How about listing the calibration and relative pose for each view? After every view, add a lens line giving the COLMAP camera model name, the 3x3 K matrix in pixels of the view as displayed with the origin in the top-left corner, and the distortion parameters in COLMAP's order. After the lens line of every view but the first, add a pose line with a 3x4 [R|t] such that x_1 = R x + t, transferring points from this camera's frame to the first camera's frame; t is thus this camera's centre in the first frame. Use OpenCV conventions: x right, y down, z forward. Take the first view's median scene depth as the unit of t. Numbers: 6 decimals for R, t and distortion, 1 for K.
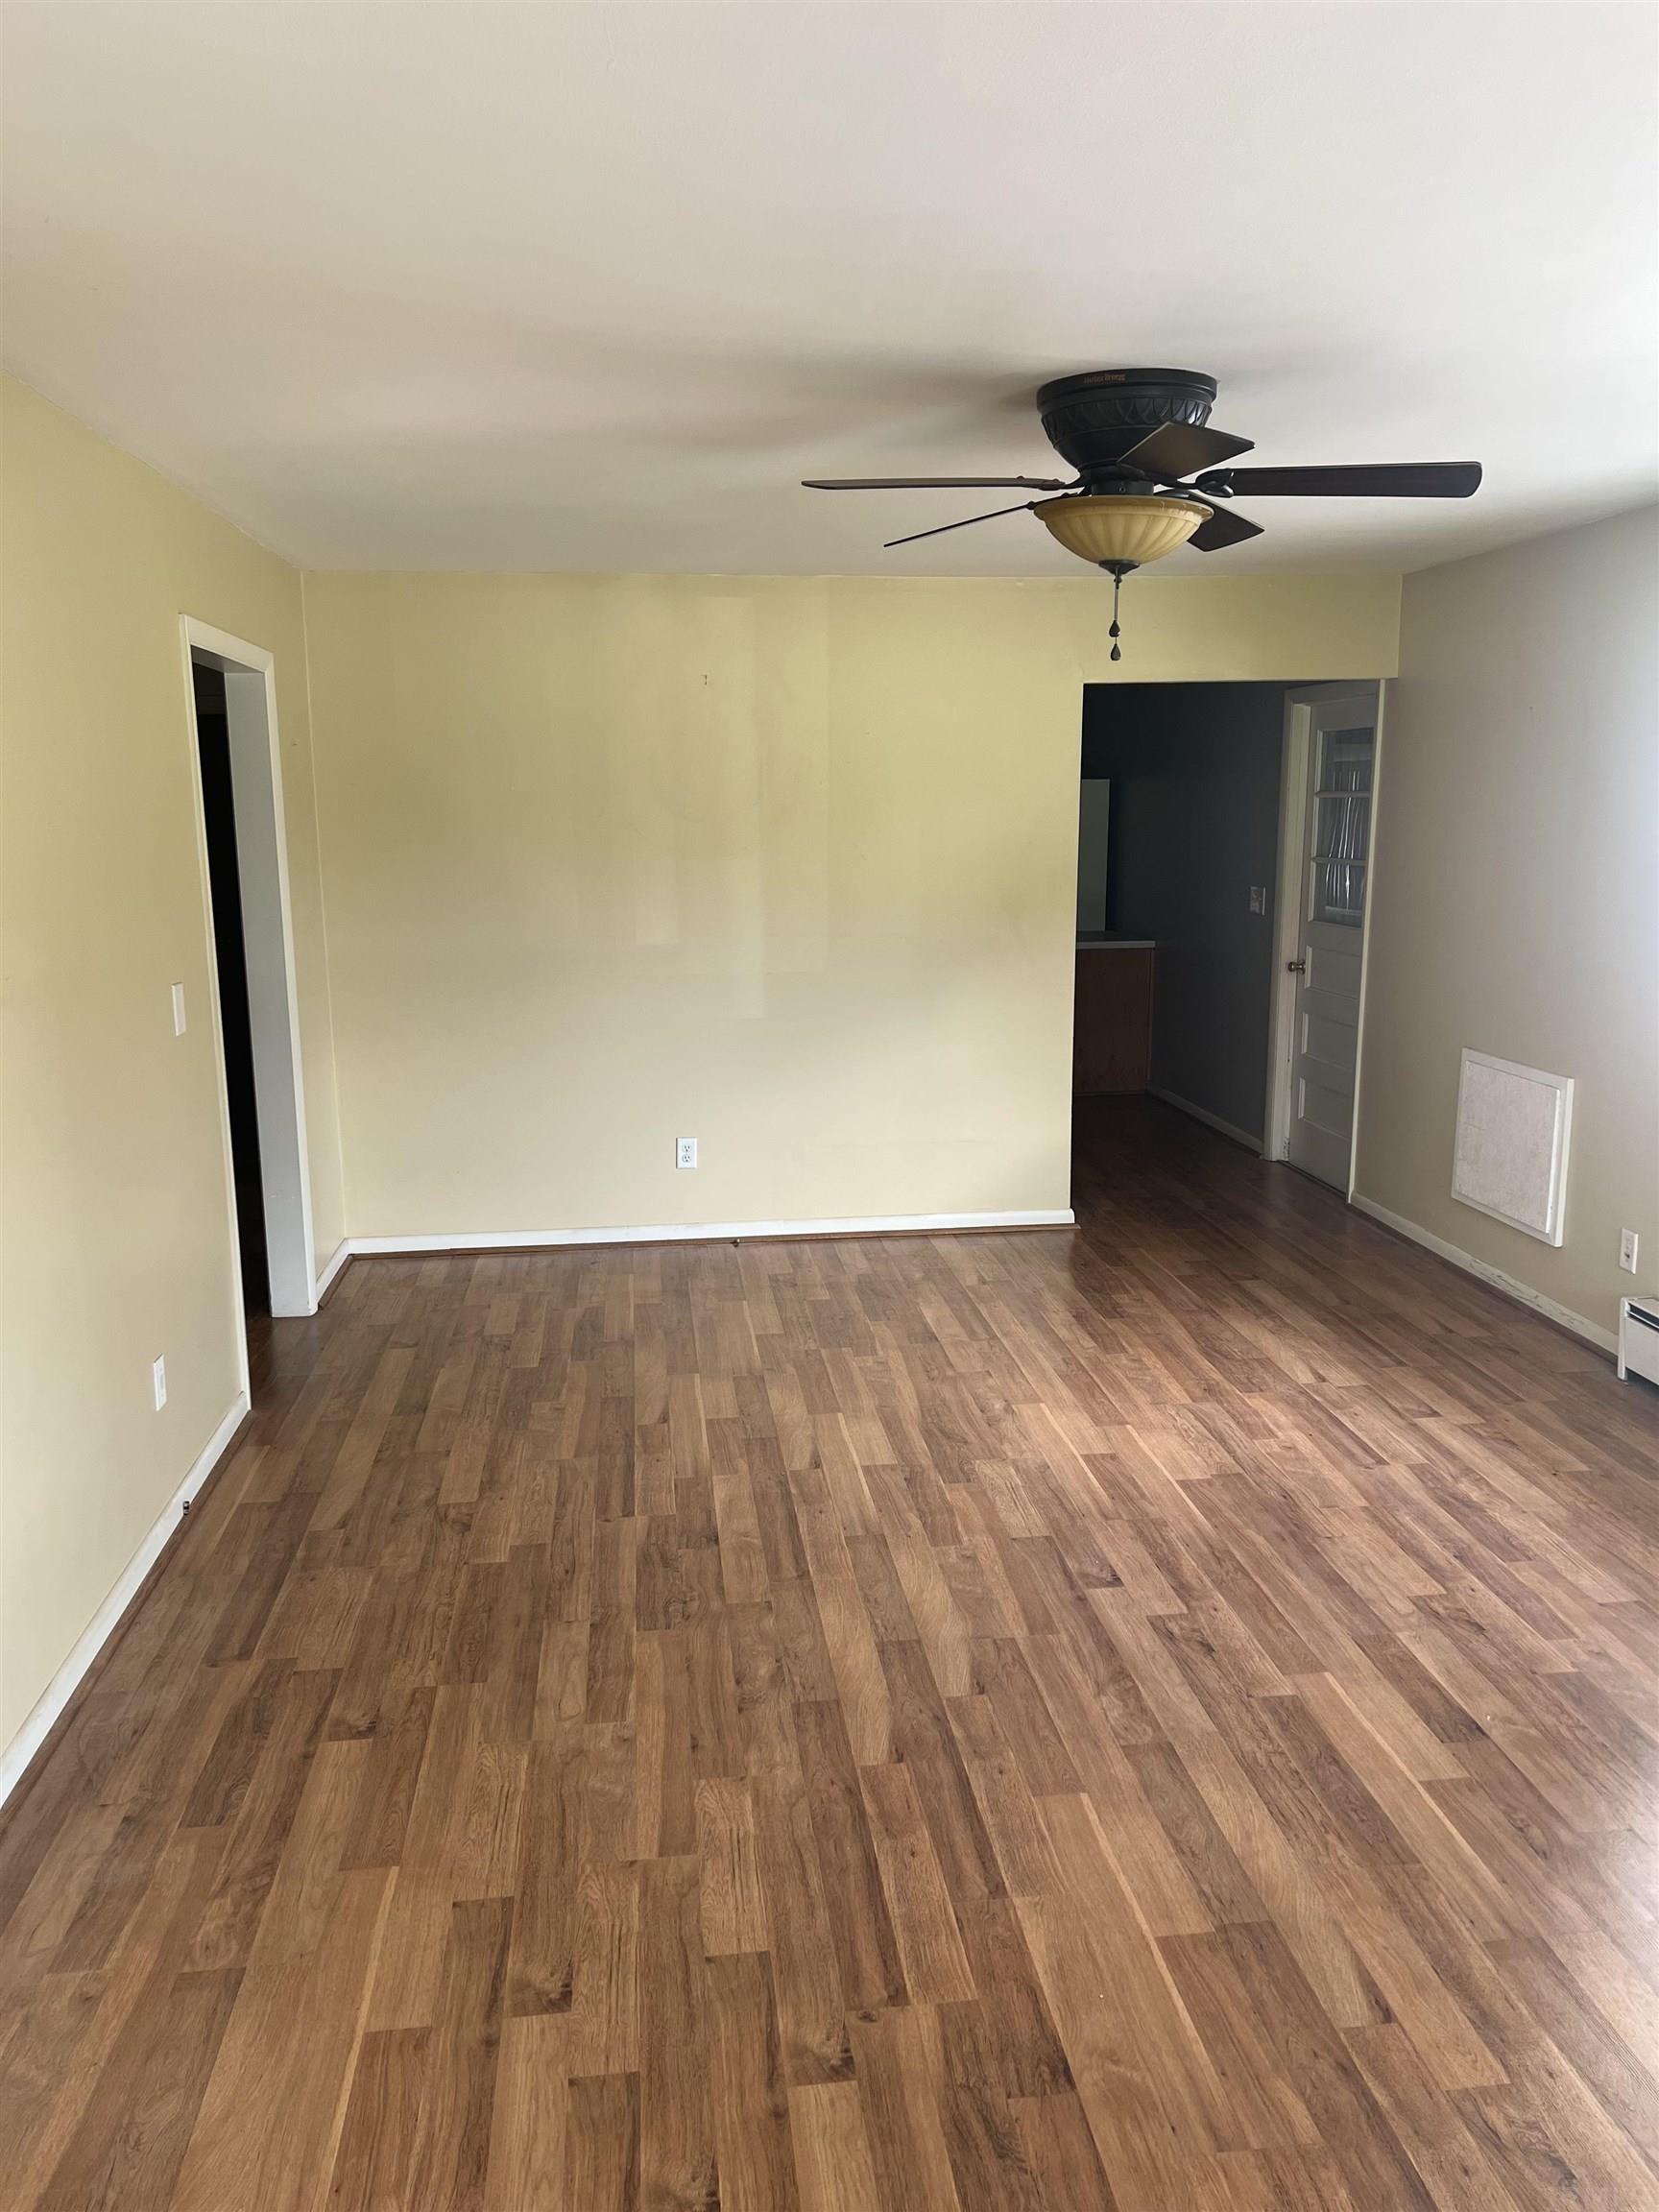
lens RADIAL K [[1644.8, 0, 823.2], [0, 1644.8, 1104.6], [0, 0, 1]] dist [0.062883, -0.053688]
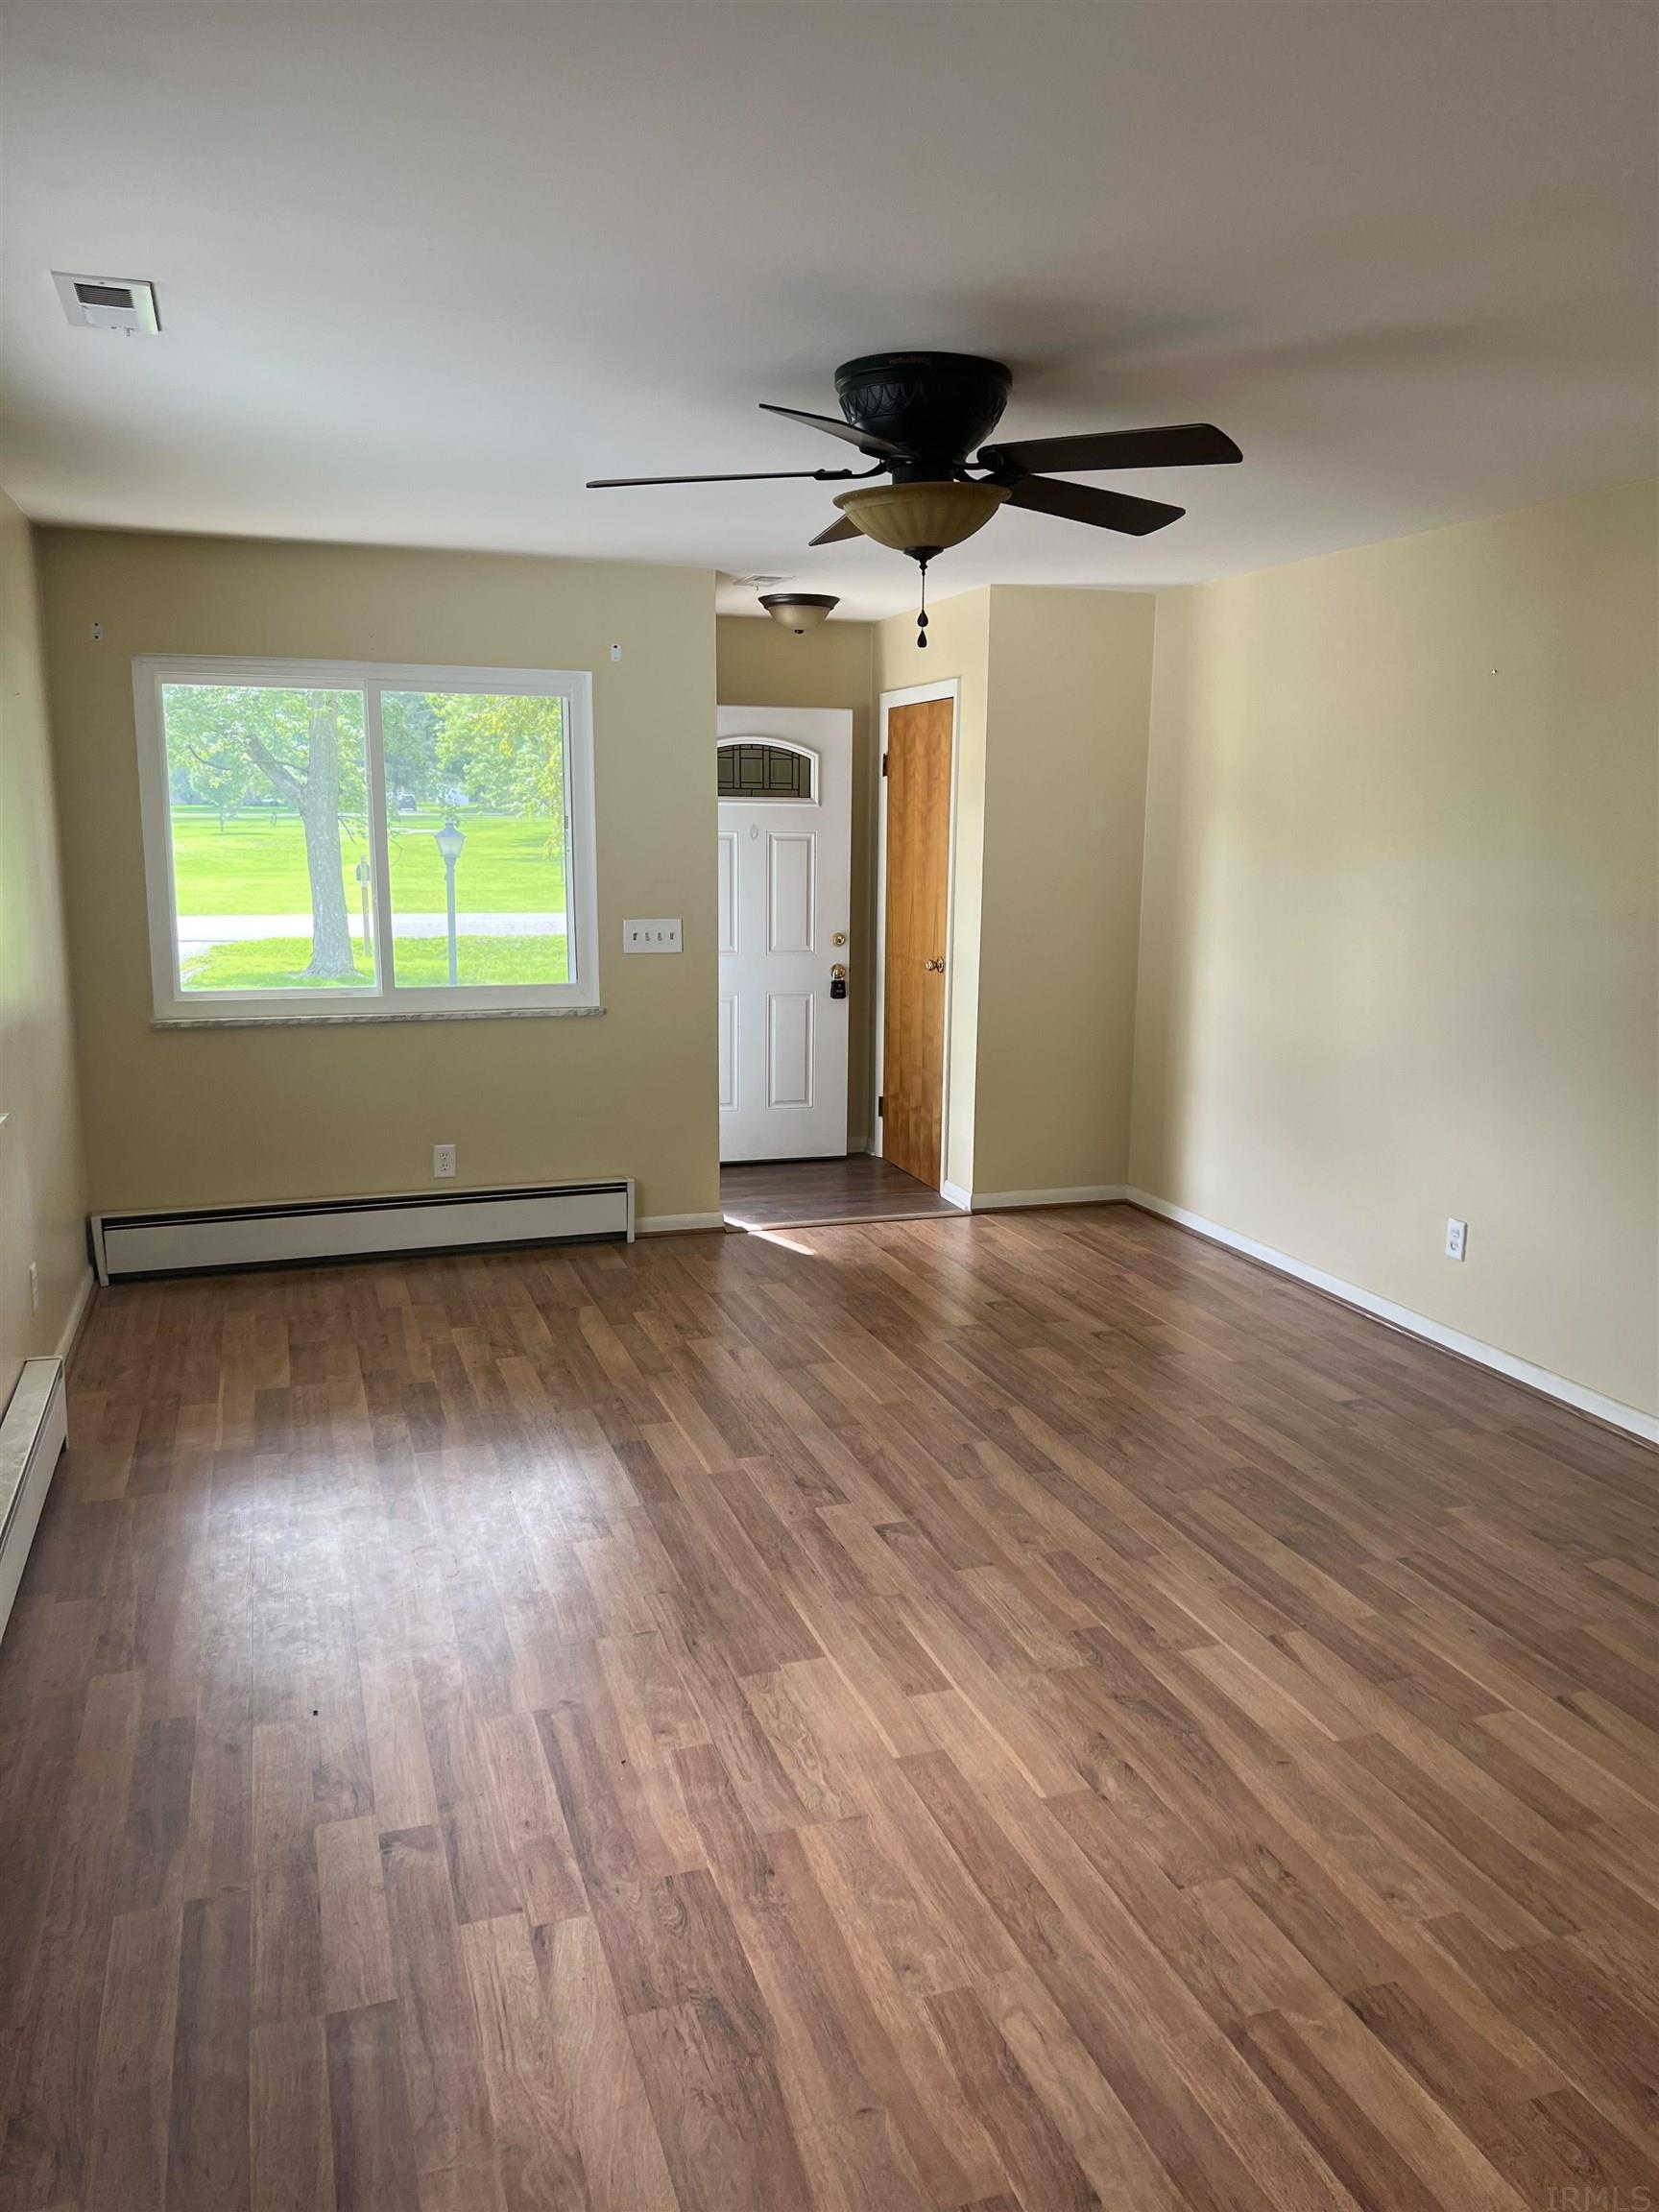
lens RADIAL K [[1644.8, 0, 833.8], [0, 1644.8, 1108.0], [0, 0, 1]] dist [0.062883, -0.053688]
pose [[-0.977497, 0.034523, -0.208107, 0.383708], [-0.042992, 0.933211, 0.356748, -0.310283], [0.206524, 0.357667, -0.910726, 1.713817]]
